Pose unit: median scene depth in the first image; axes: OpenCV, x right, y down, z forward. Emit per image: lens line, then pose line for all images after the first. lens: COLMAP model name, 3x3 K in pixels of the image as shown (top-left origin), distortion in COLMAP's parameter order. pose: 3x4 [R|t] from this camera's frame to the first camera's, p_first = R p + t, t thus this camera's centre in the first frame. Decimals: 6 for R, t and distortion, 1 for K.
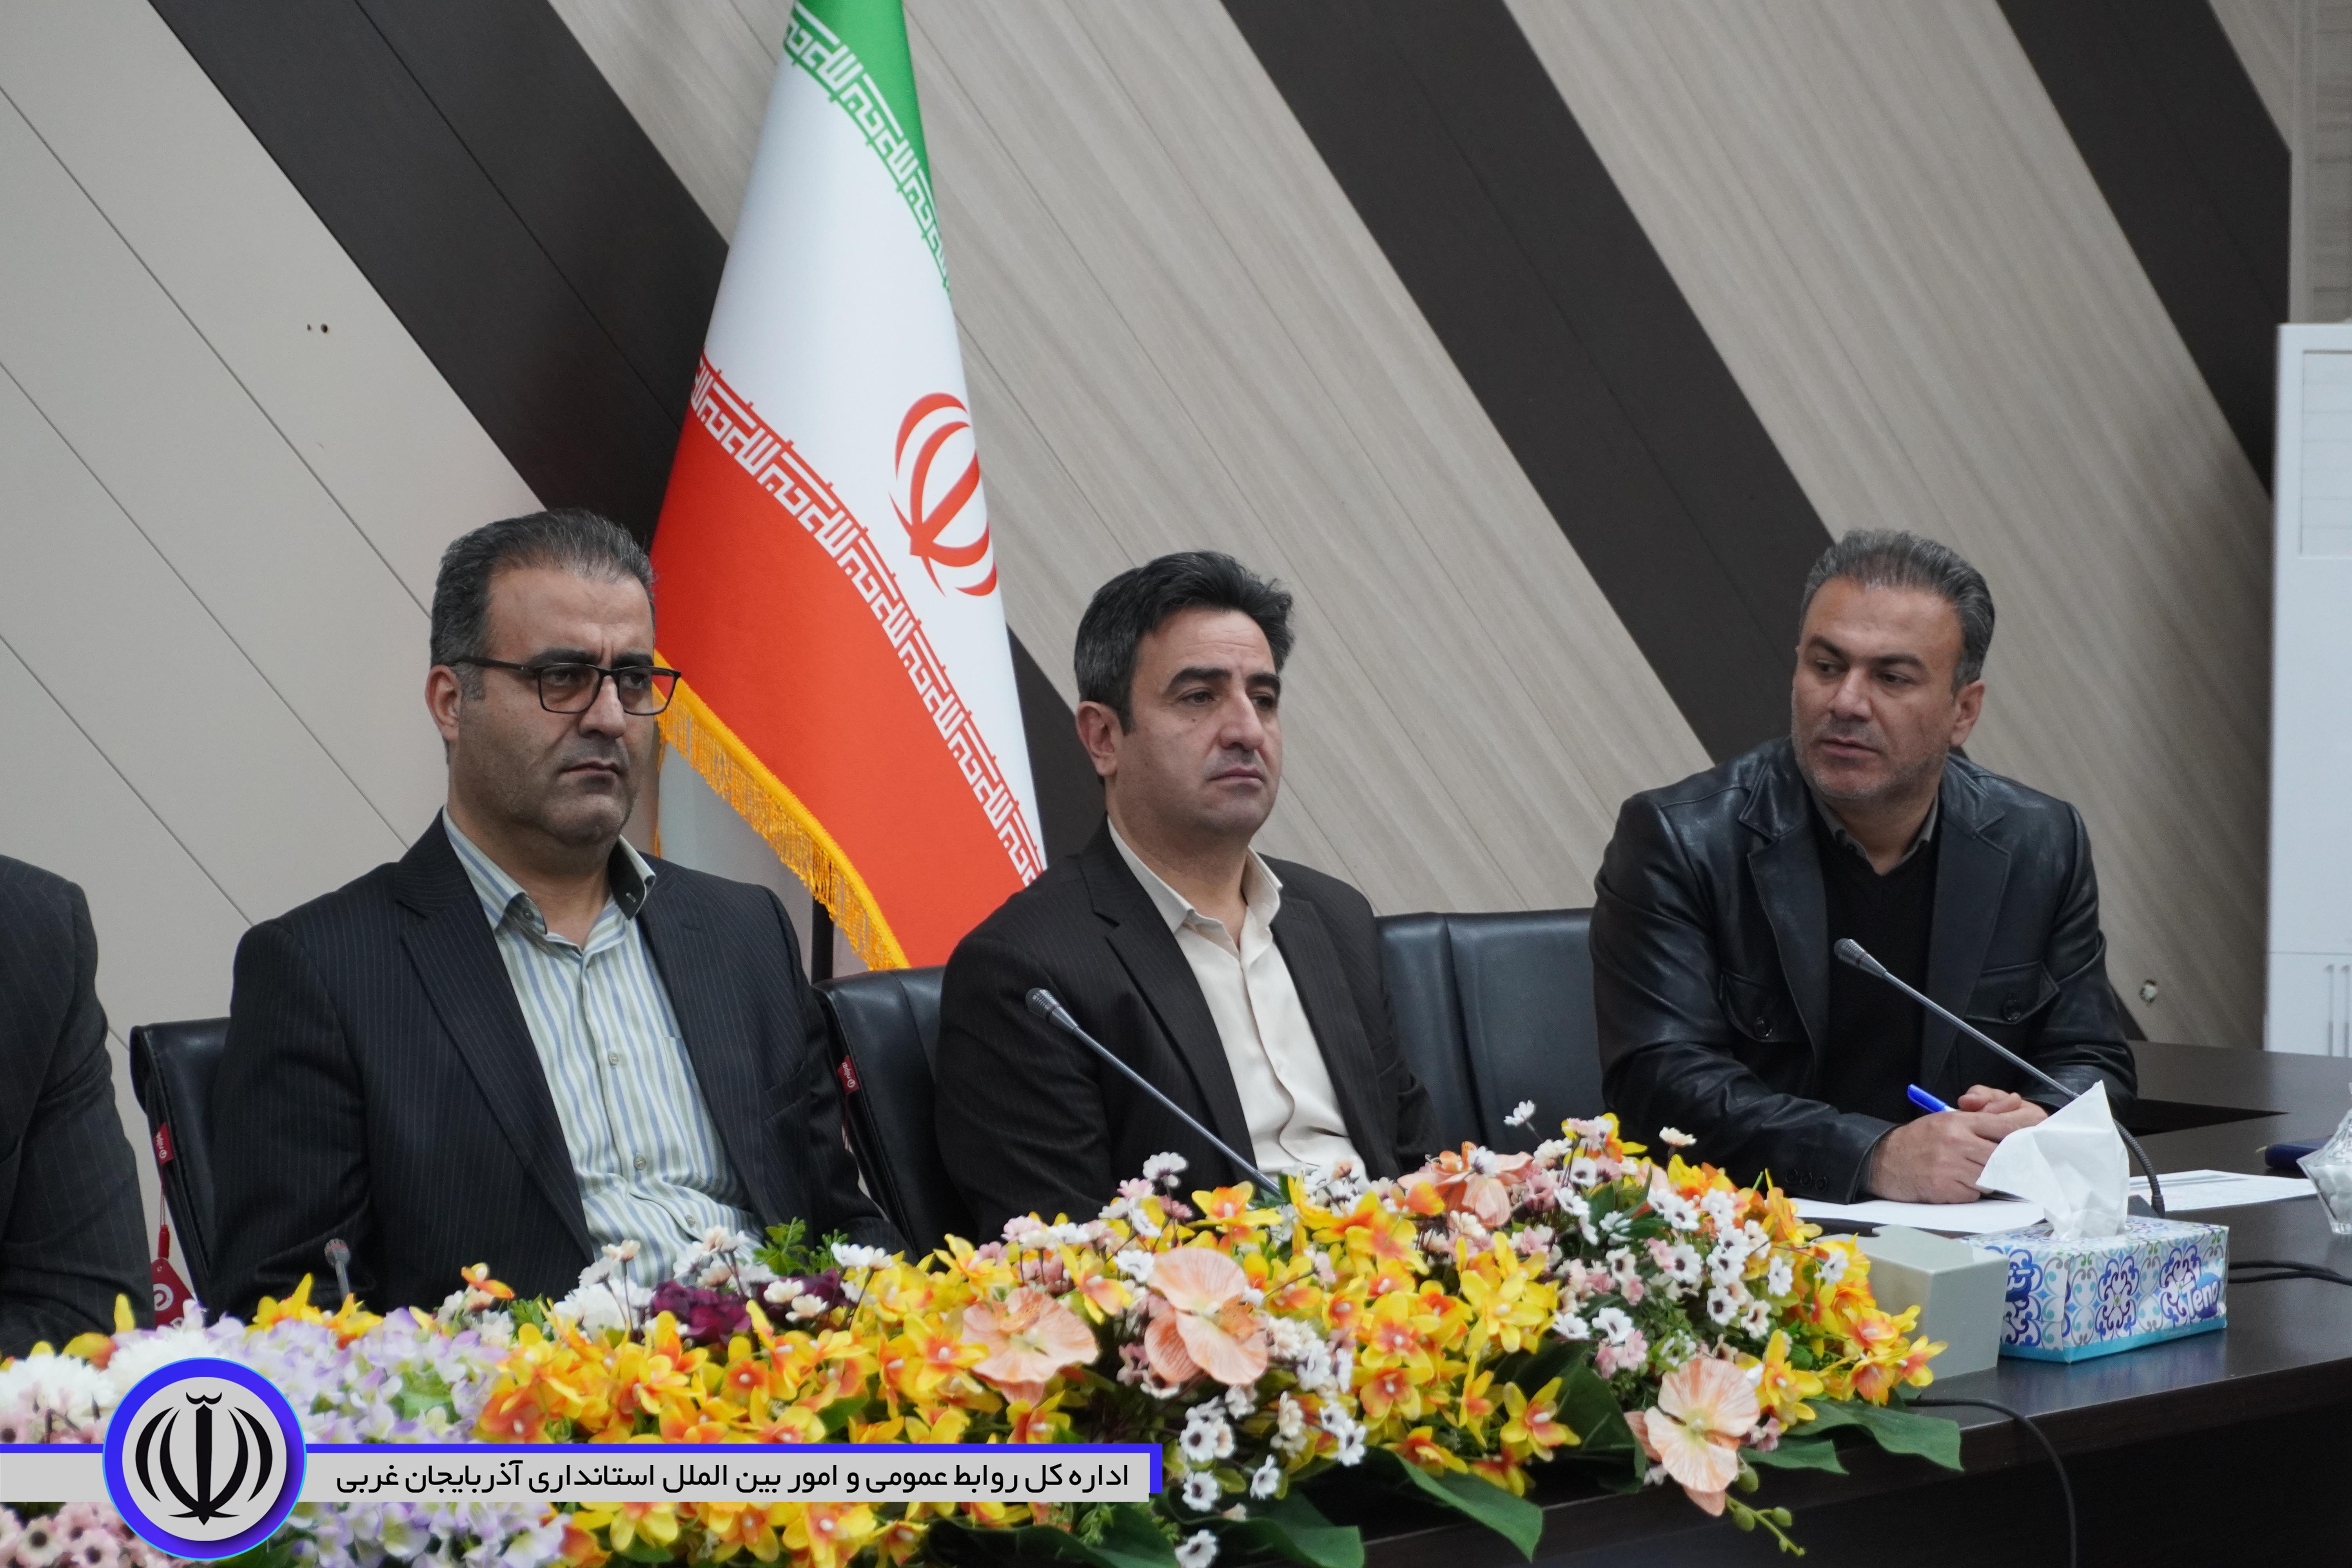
lens RADIAL K [[5365.0, 0, 1175.3], [0, 5365.0, 784.5], [0, 0, 1]] dist [-0.004960, 0.000000]
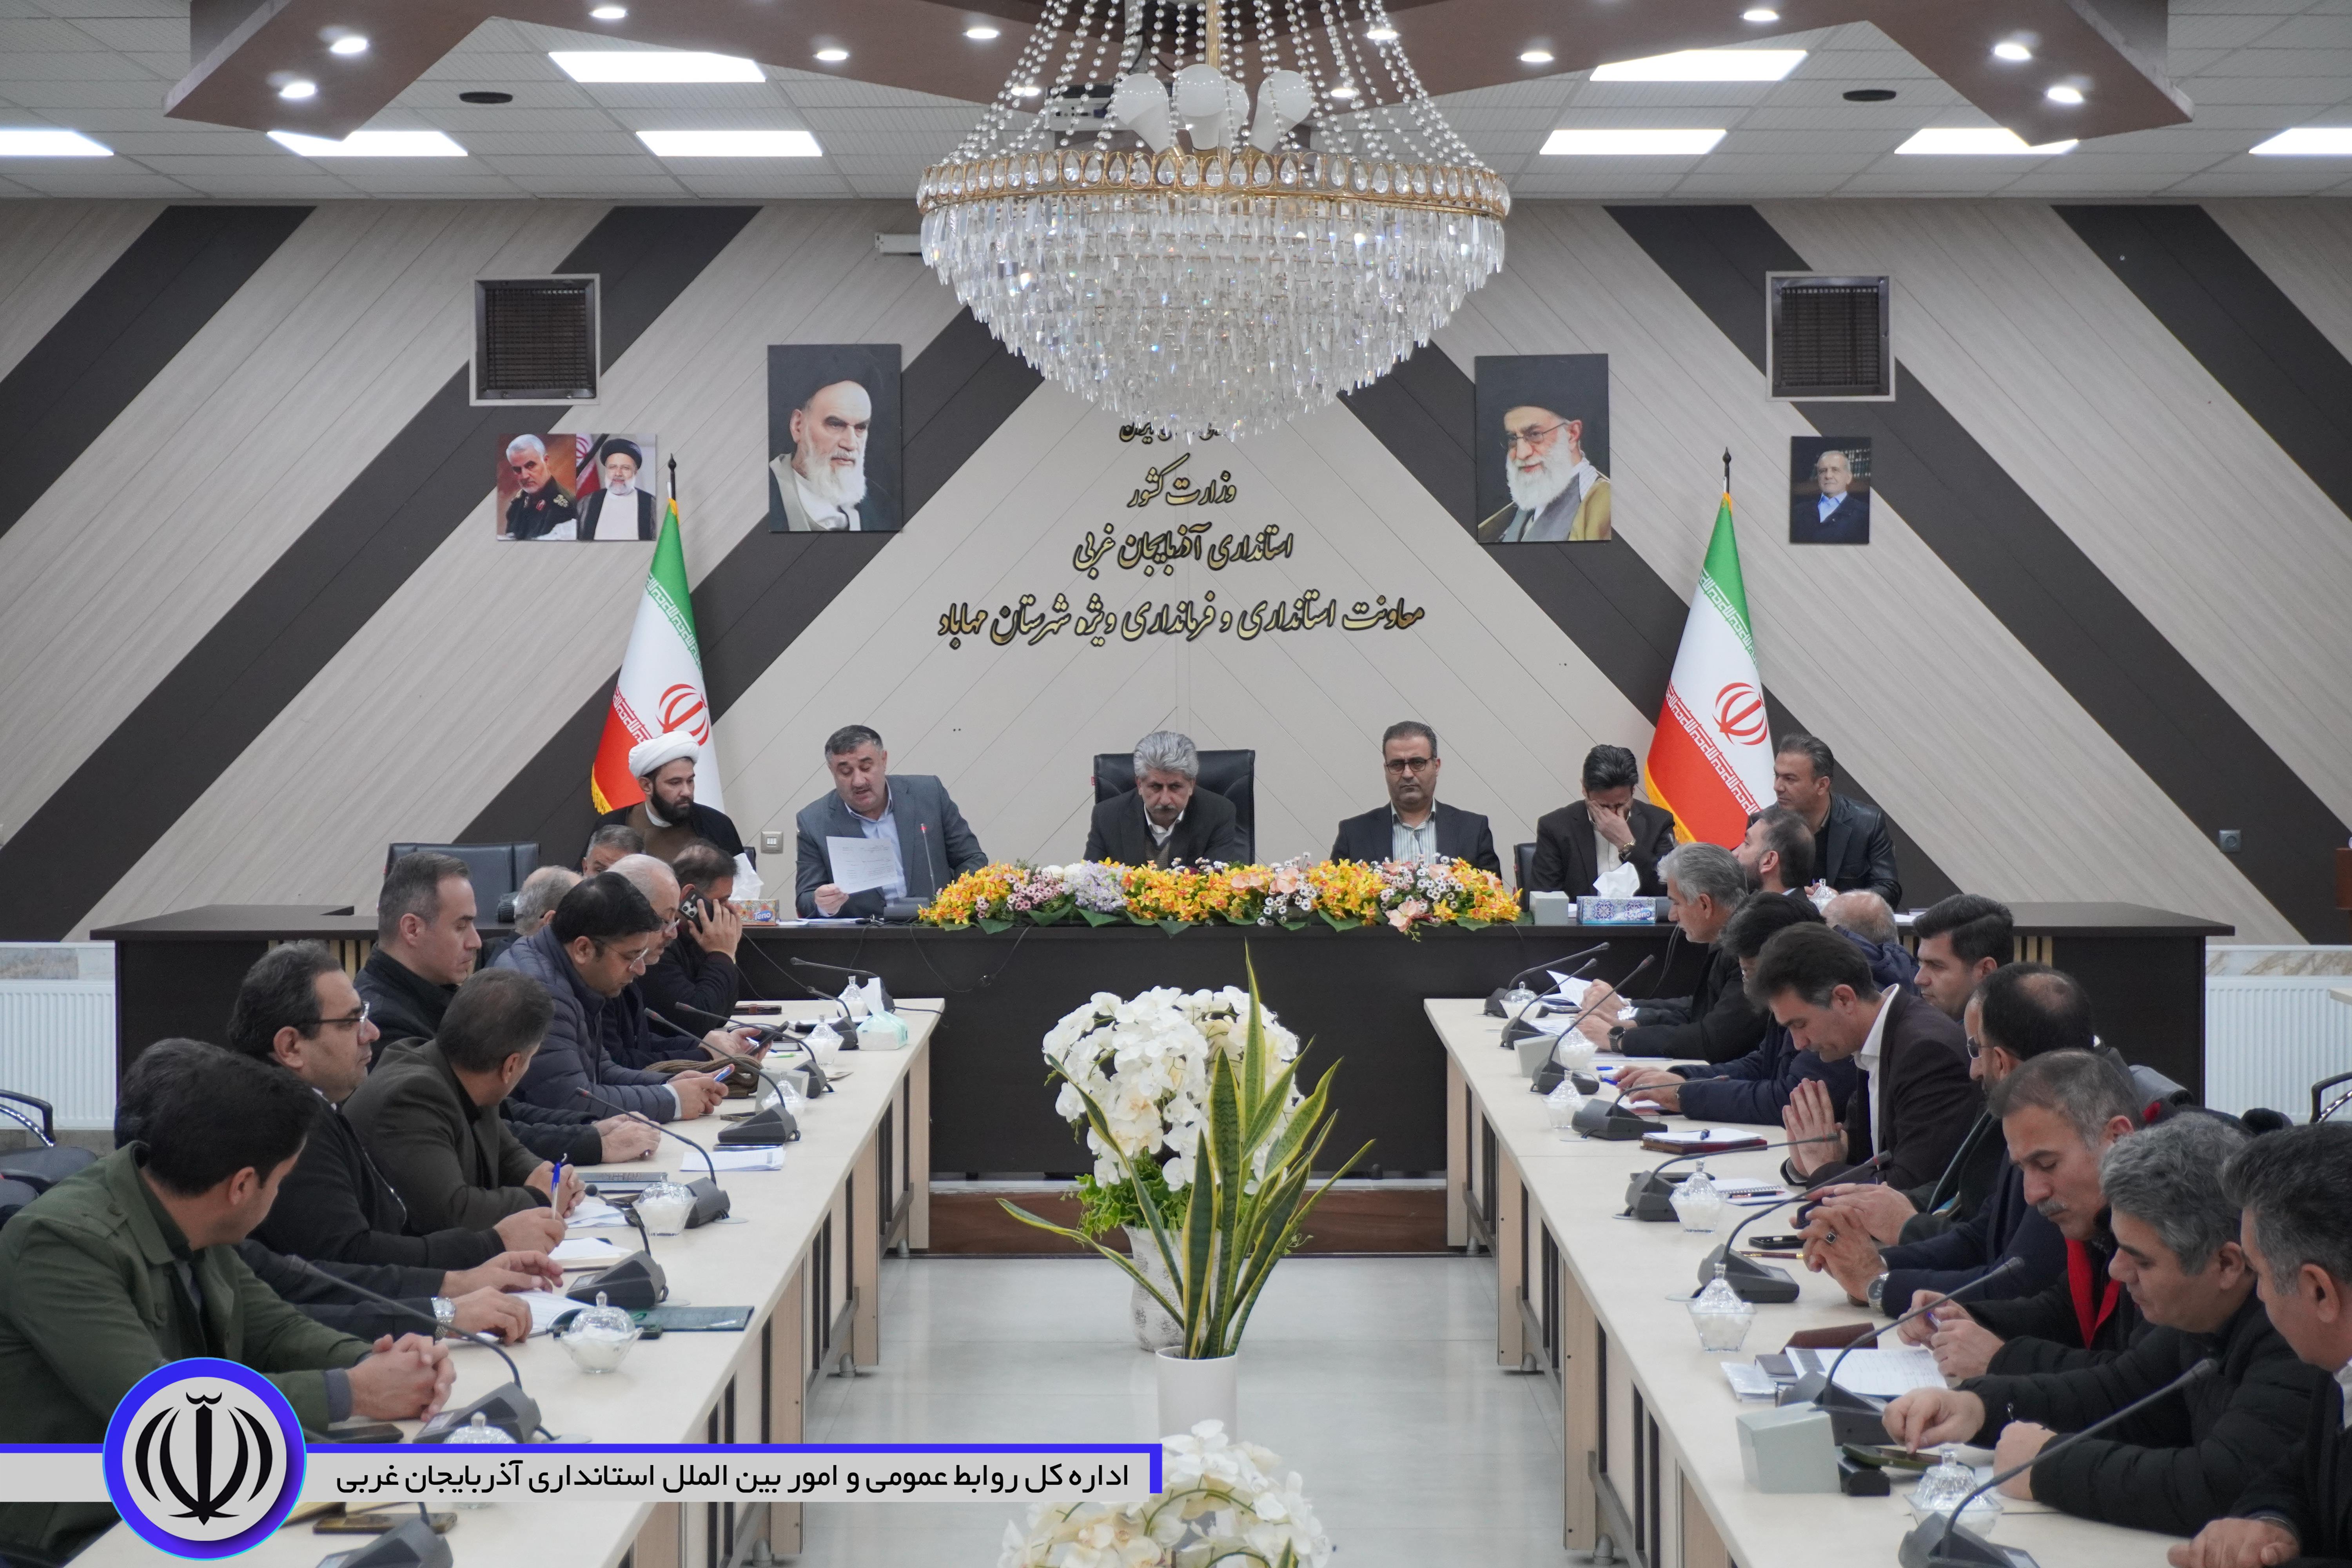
lens RADIAL K [[4231.9, 0, 1176.3], [0, 4231.9, 782.5], [0, 0, 1]] dist [-0.028372, 0.000000]
pose [[0.726731, 0.012796, -0.686803, 1.407470], [-0.033741, 0.999285, -0.017085, 0.040806], [0.686093, 0.035589, 0.726643, -1.045760]]
